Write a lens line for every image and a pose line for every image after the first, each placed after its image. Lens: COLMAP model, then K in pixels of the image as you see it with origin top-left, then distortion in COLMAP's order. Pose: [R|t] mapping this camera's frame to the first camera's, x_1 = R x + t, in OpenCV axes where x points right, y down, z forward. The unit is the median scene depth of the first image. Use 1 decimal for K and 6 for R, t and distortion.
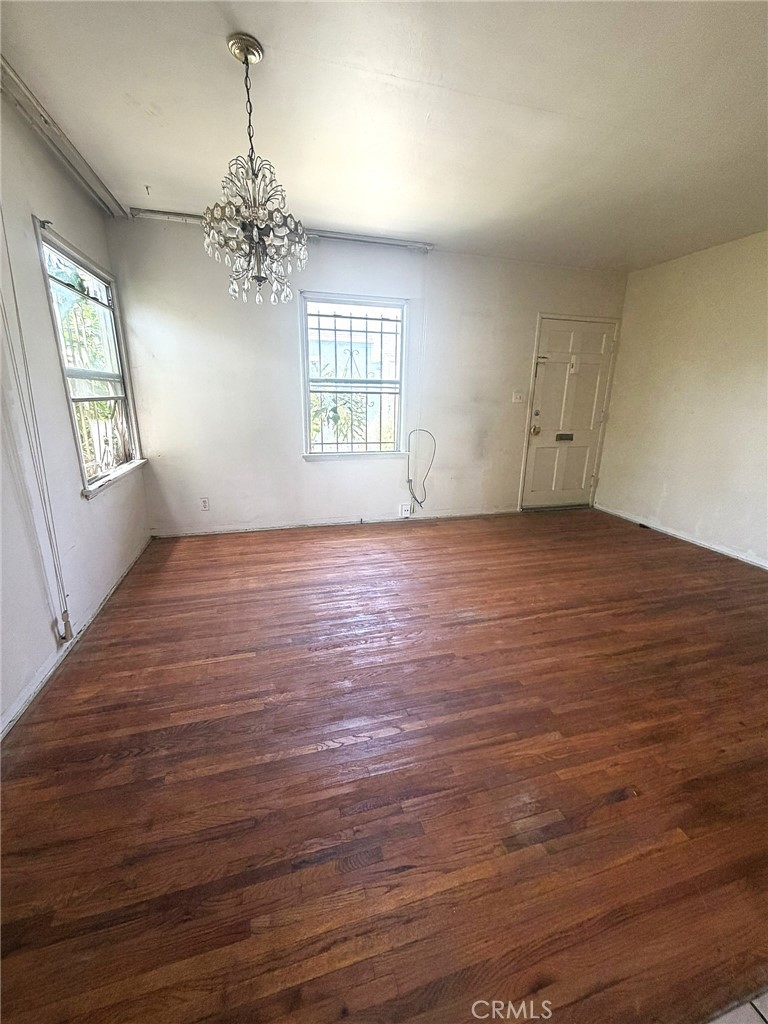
lens RADIAL K [[408.4, 0, 385.7], [0, 408.4, 508.1], [0, 0, 1]] dist [0.001767, 0.000332]
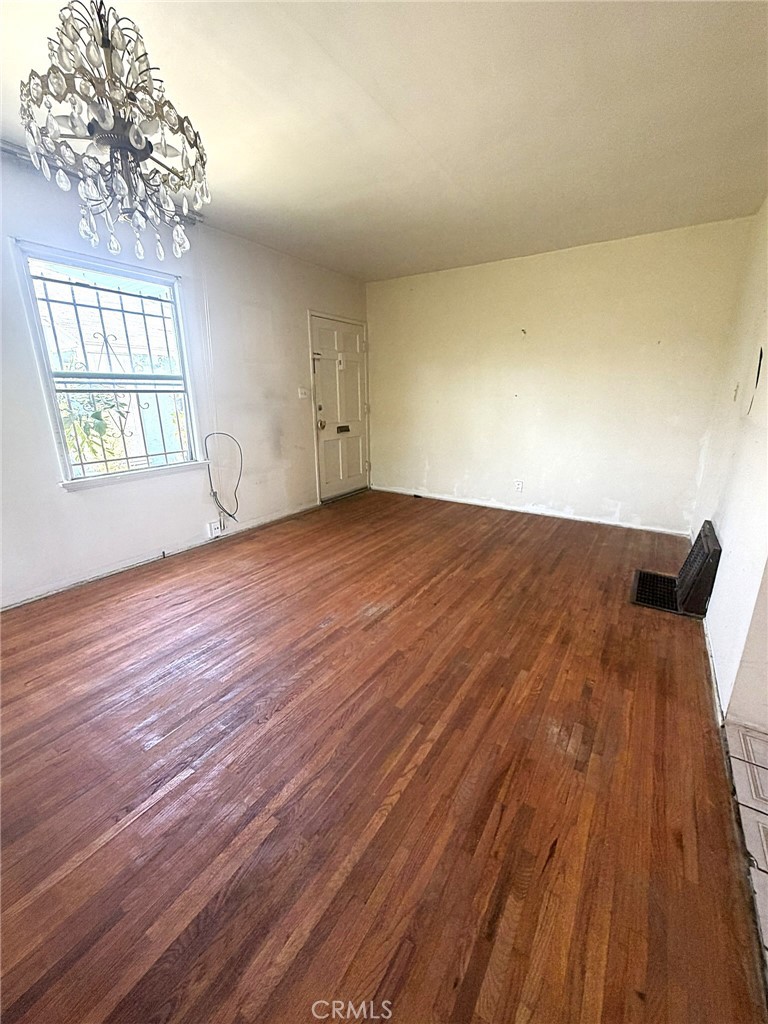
lens RADIAL K [[408.4, 0, 385.7], [0, 408.4, 508.1], [0, 0, 1]] dist [0.001767, 0.000332]
pose [[0.756277, -0.198620, 0.623374, -0.229553], [0.193819, 0.978051, 0.076487, -0.036313], [-0.624884, 0.062976, 0.778174, 0.125211]]
